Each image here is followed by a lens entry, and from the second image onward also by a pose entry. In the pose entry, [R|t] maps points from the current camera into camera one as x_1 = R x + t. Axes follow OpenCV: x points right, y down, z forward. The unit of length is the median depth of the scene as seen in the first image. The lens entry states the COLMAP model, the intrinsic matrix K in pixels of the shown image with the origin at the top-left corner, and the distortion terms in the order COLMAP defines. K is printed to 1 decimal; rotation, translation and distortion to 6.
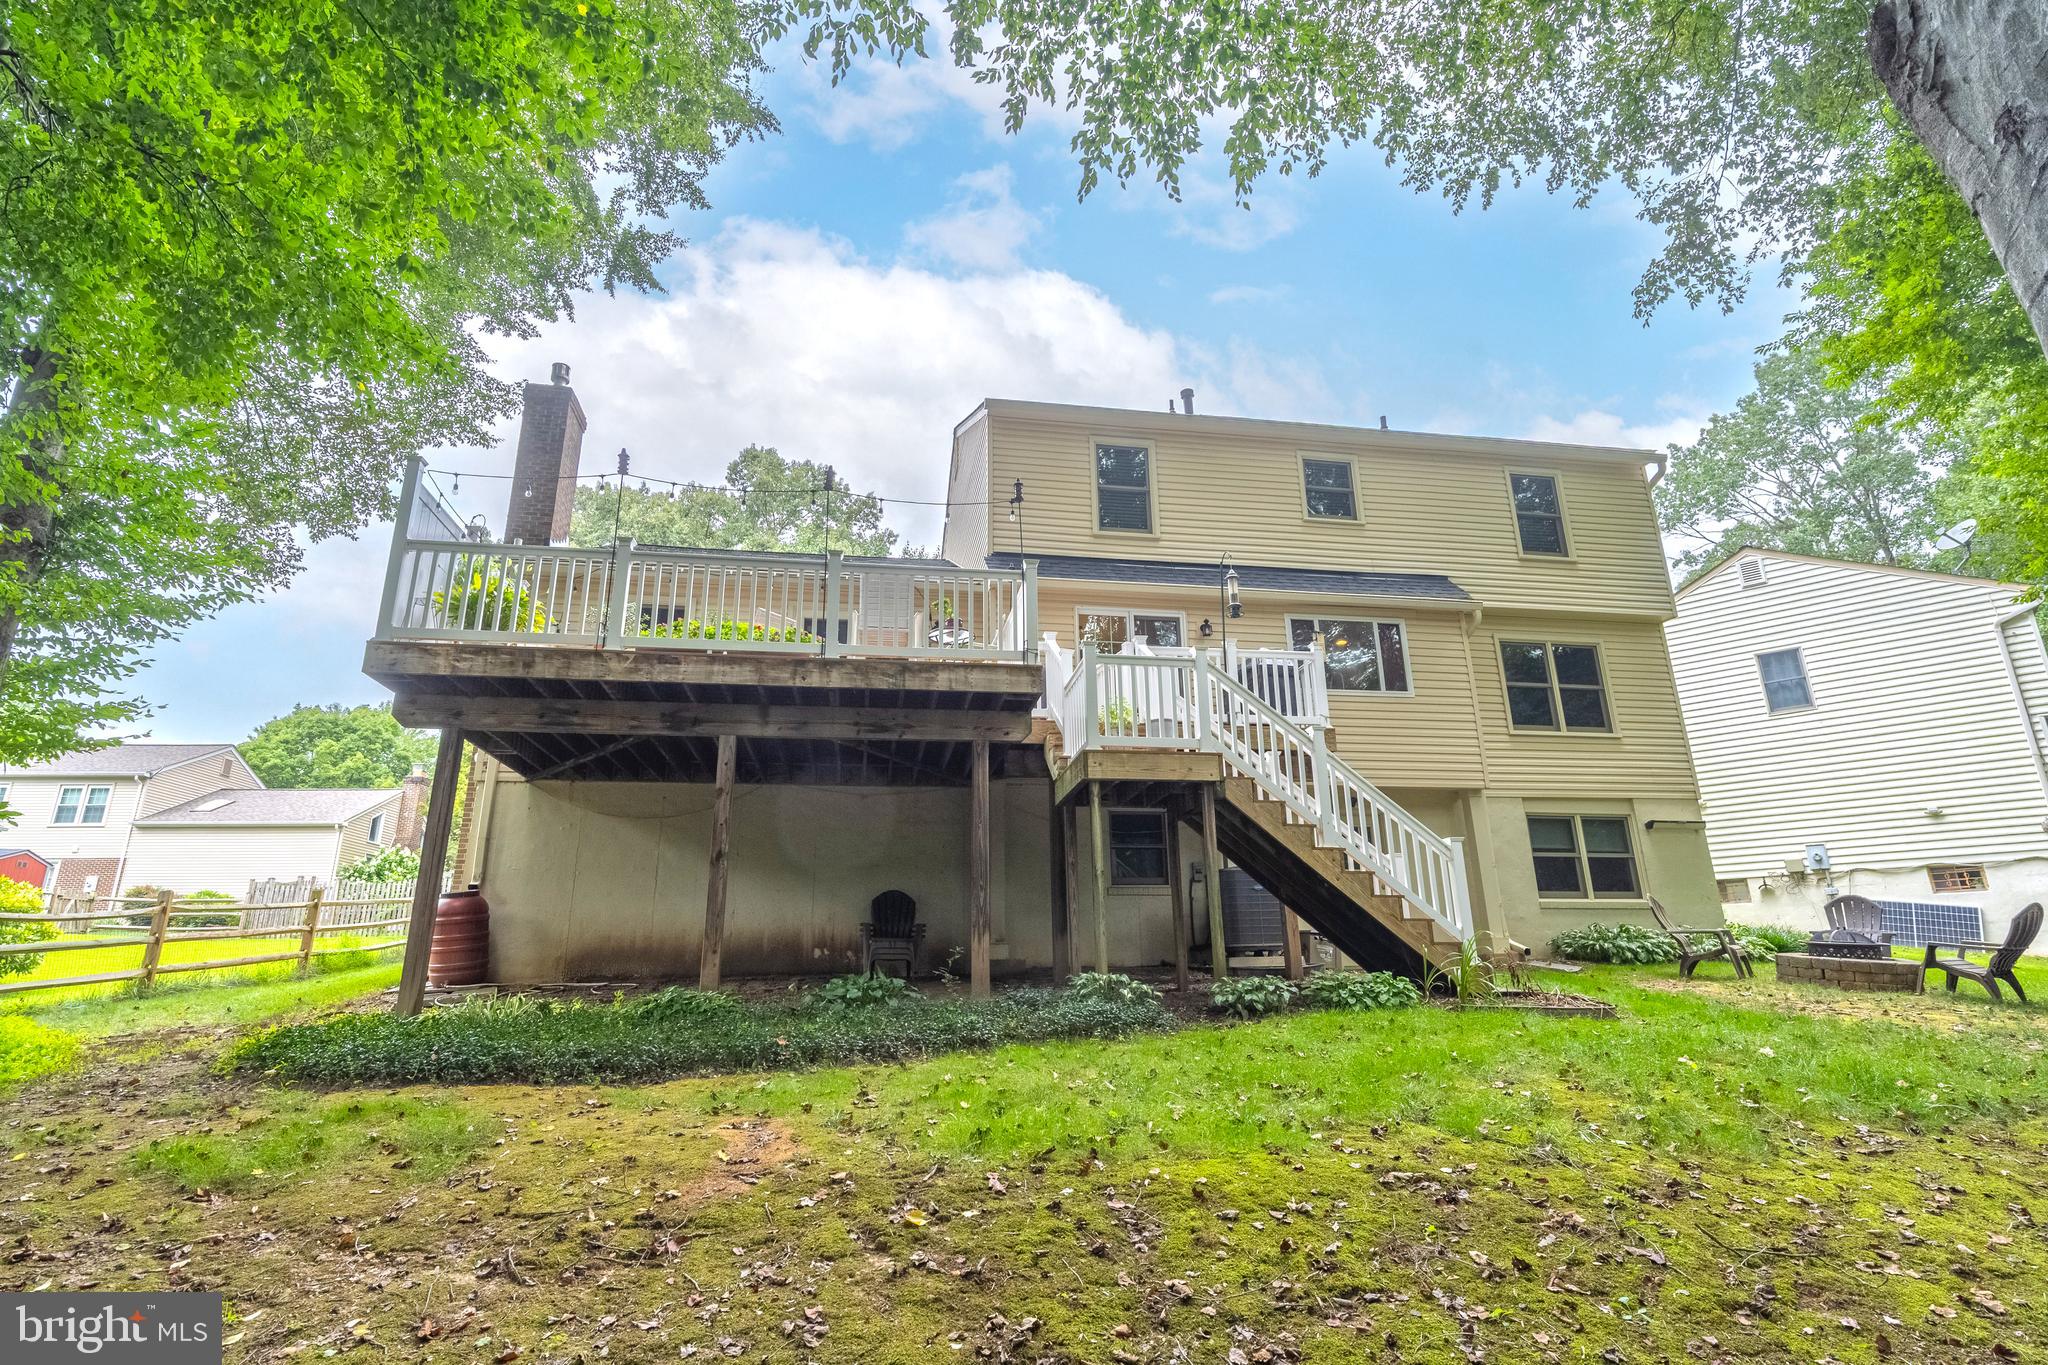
lens RADIAL K [[969.0, 0, 1021.3], [0, 969.0, 688.1], [0, 0, 1]] dist [-0.001132, 0.000085]
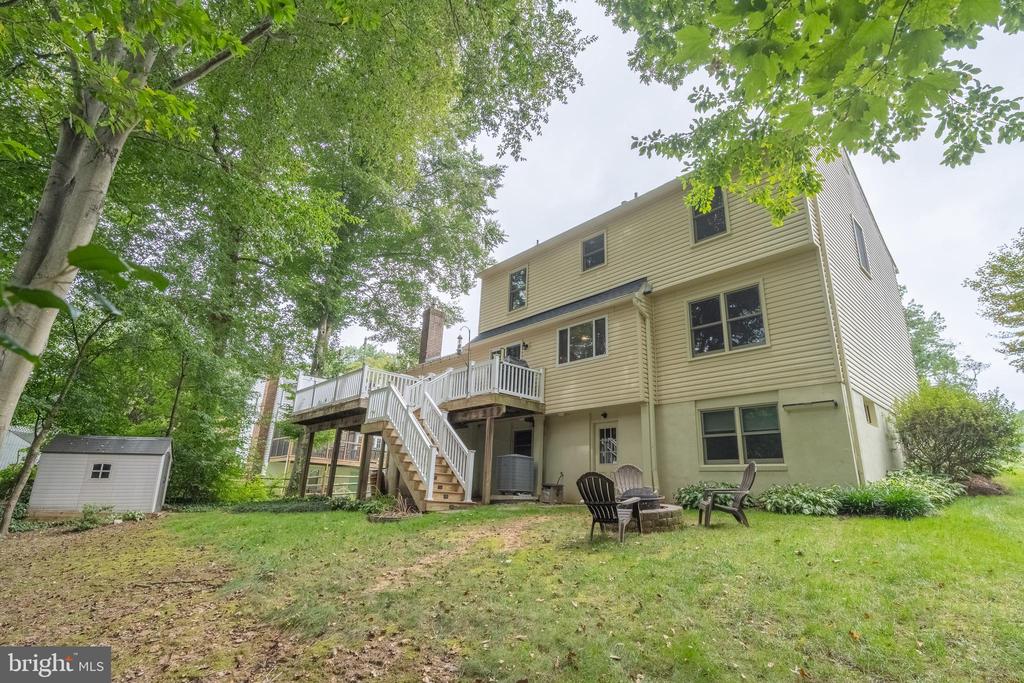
lens RADIAL K [[484.5, 0, 514.1], [0, 484.5, 339.1], [0, 0, 1]] dist [-0.001132, 0.000085]
pose [[0.550911, -0.230406, -0.802128, 0.992410], [0.188112, 0.970683, -0.149625, 0.077938], [0.813087, -0.068460, 0.578103, 0.310589]]
